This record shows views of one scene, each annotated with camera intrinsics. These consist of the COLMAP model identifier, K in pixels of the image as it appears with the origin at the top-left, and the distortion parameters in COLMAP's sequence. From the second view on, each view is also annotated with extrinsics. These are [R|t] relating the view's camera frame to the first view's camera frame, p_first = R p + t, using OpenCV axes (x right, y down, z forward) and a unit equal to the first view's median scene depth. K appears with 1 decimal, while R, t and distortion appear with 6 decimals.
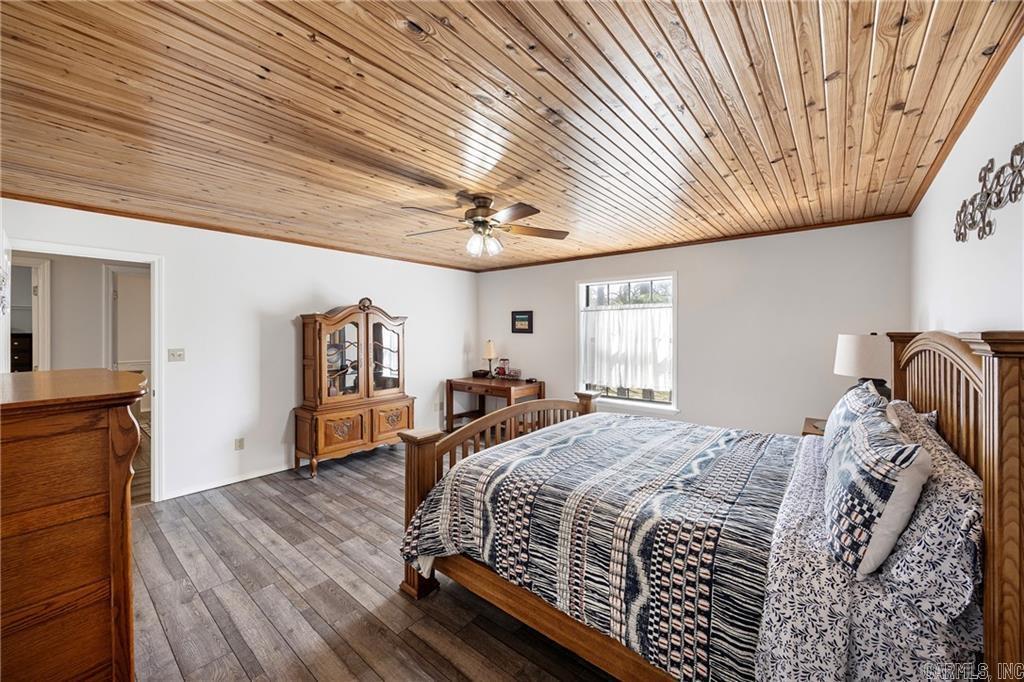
lens RADIAL K [[394.7, 0, 514.0], [0, 394.7, 336.6], [0, 0, 1]] dist [-0.008716, -0.000166]
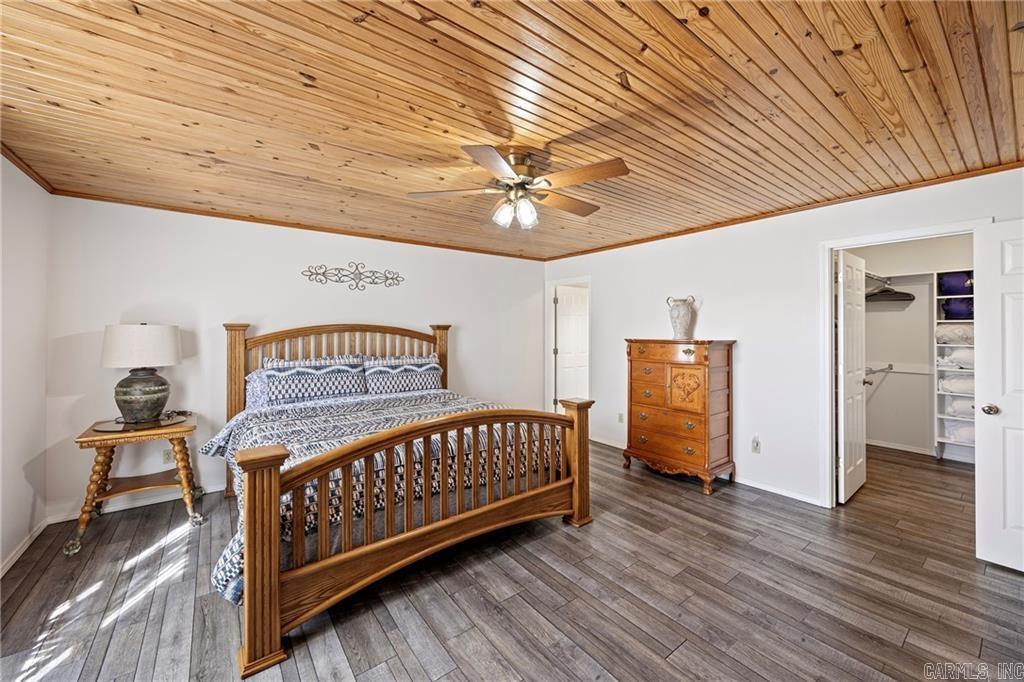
lens RADIAL K [[394.7, 0, 520.3], [0, 394.7, 326.8], [0, 0, 1]] dist [-0.008716, -0.000166]
pose [[-0.976820, 0.000908, 0.214060, -0.173868], [0.001684, 0.999993, 0.003441, -0.000891], [-0.214055, 0.003722, -0.976814, 1.204106]]
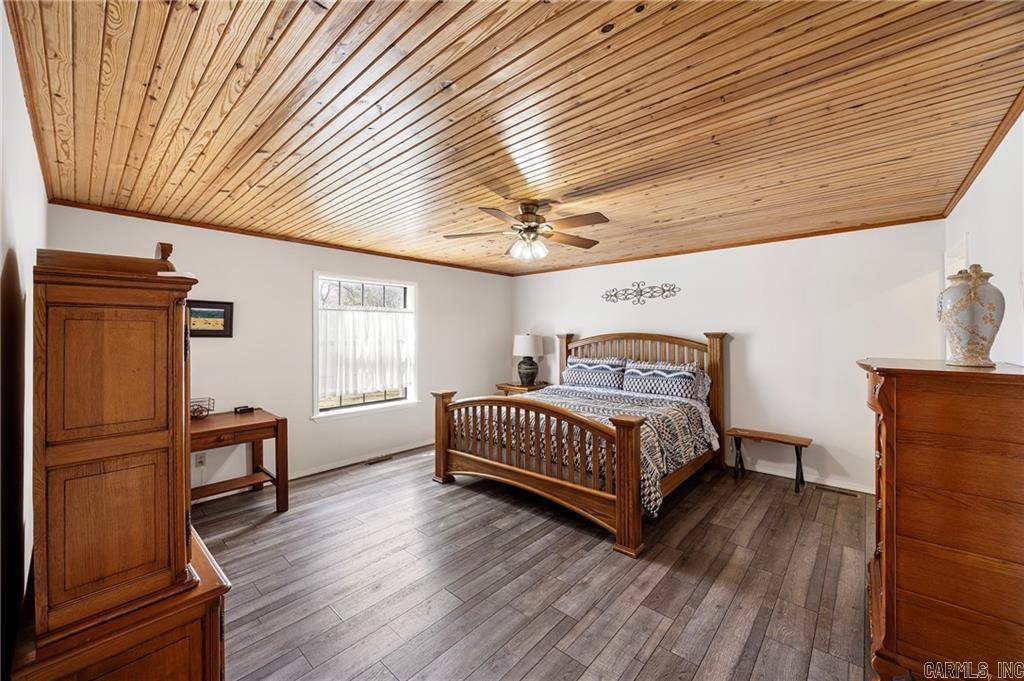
lens RADIAL K [[394.7, 0, 512.4], [0, 394.7, 333.1], [0, 0, 1]] dist [-0.008716, -0.000166]
pose [[0.036990, -0.000340, 0.999316, -0.751764], [0.016550, 0.999863, -0.000273, -0.009505], [-0.999179, 0.016549, 0.036990, 0.679582]]
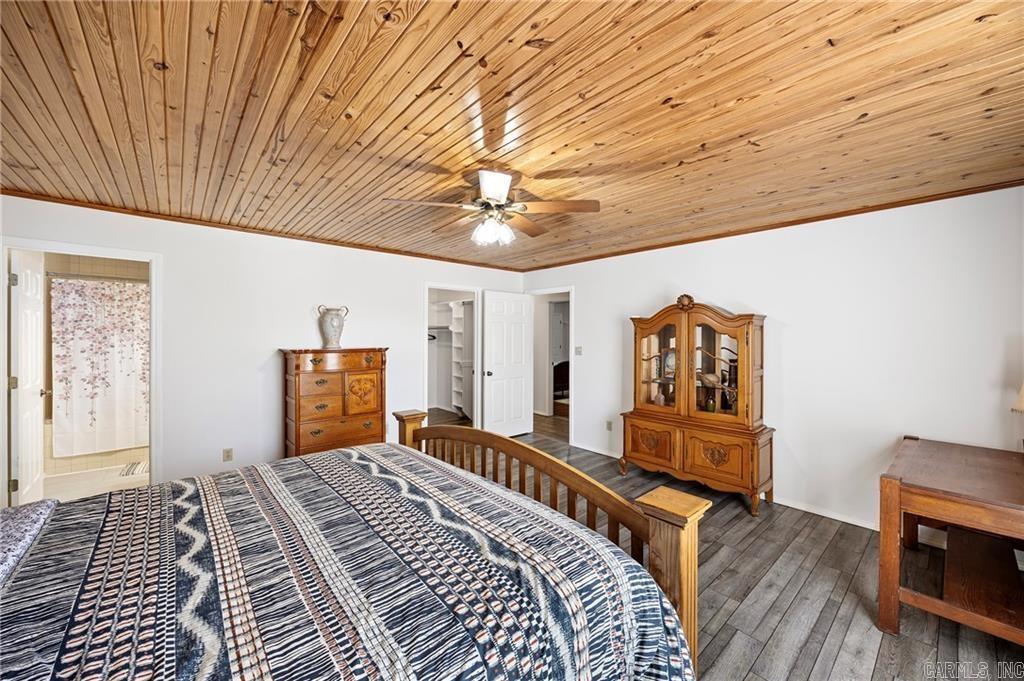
lens RADIAL K [[394.7, 0, 516.1], [0, 394.7, 336.8], [0, 0, 1]] dist [-0.008716, -0.000166]
pose [[-0.146160, 0.005585, -0.989245, 0.503172], [-0.018795, 0.999788, 0.008421, -0.010569], [0.989082, 0.019824, -0.146024, 0.790460]]
